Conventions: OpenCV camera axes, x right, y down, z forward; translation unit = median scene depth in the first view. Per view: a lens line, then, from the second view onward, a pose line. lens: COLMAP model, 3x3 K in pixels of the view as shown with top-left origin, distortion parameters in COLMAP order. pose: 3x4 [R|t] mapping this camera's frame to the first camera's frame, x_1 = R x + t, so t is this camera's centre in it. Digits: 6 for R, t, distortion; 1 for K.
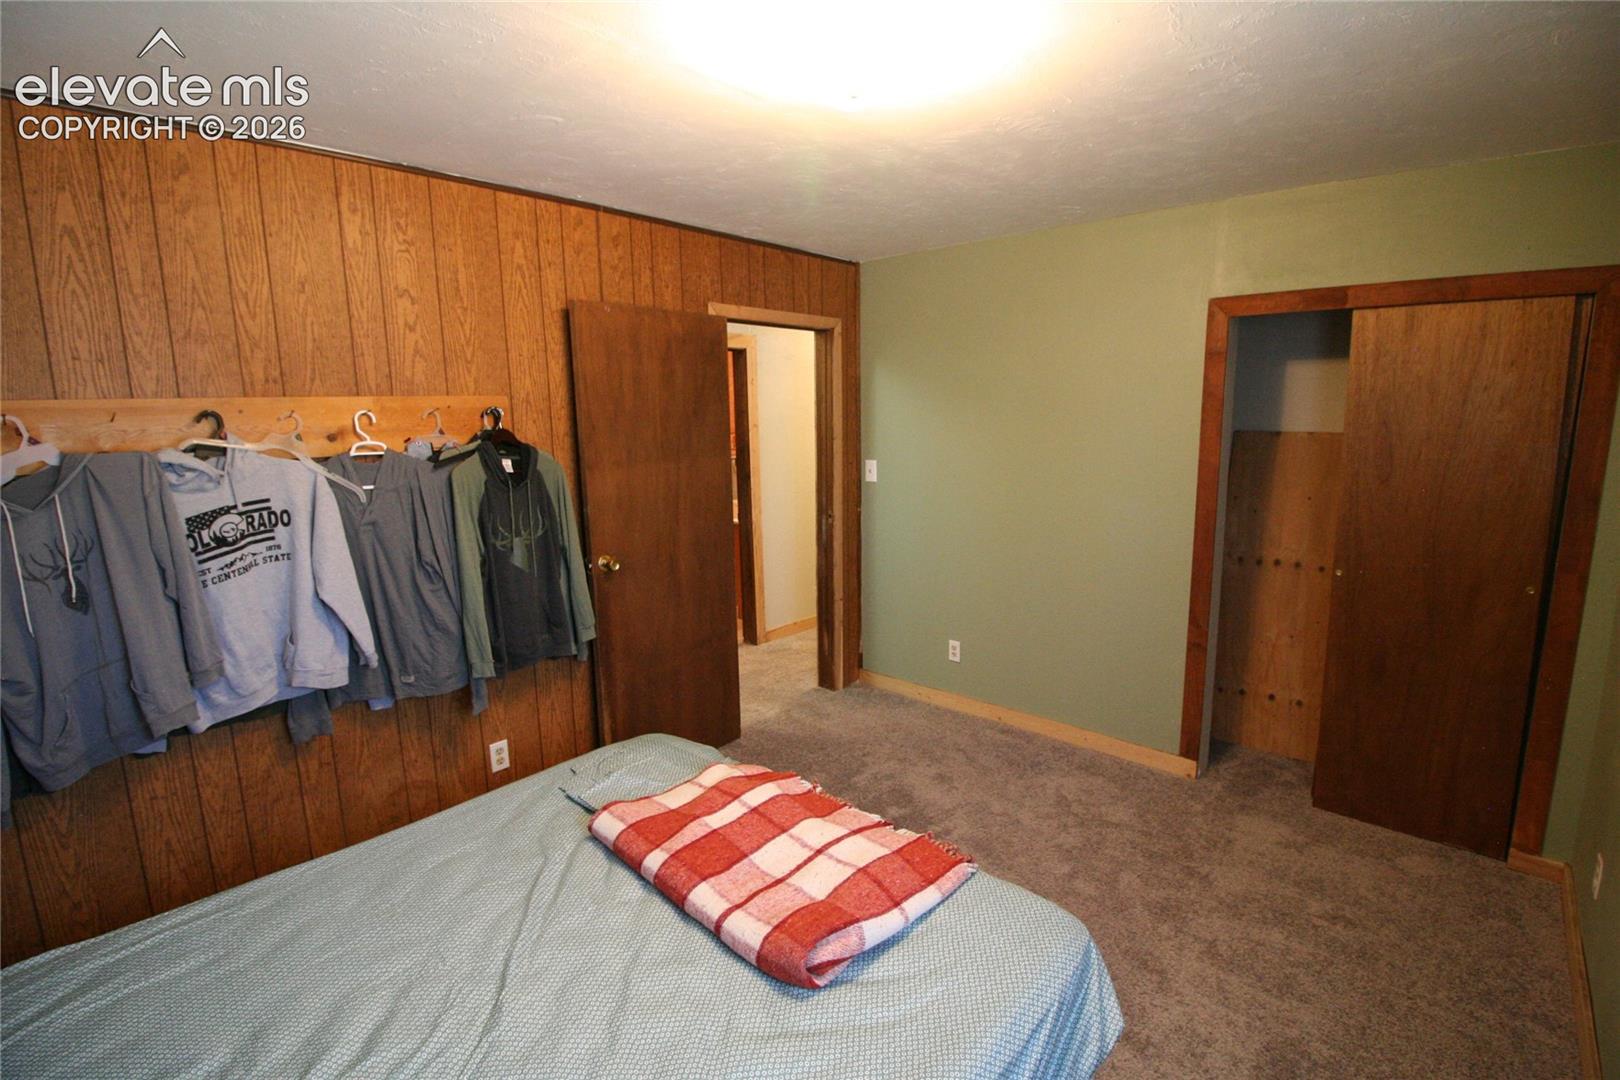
lens RADIAL K [[757.8, 0, 813.6], [0, 757.8, 539.3], [0, 0, 1]] dist [-0.004281, -0.001984]
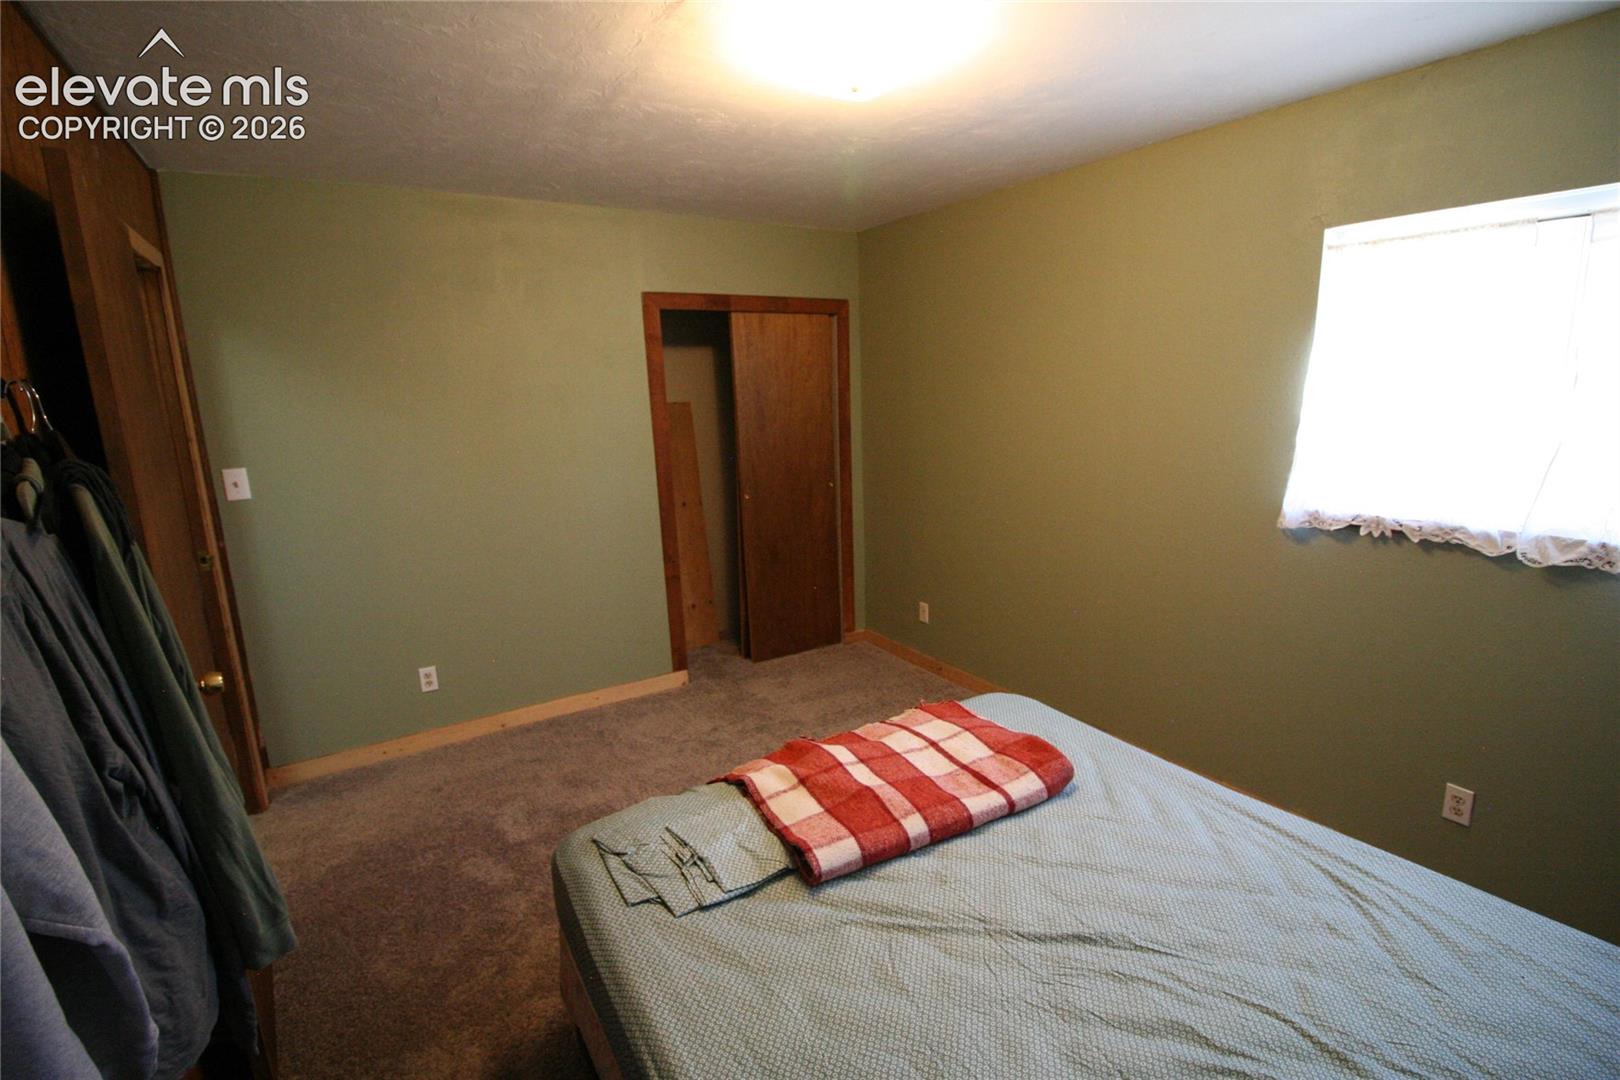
lens RADIAL K [[757.8, 0, 814.0], [0, 757.8, 536.3], [0, 0, 1]] dist [-0.004281, -0.001984]
pose [[0.283350, -0.192352, 0.939528, -0.694237], [0.191774, 0.971256, 0.141011, -0.066337], [-0.939646, 0.140221, 0.312094, 0.482175]]
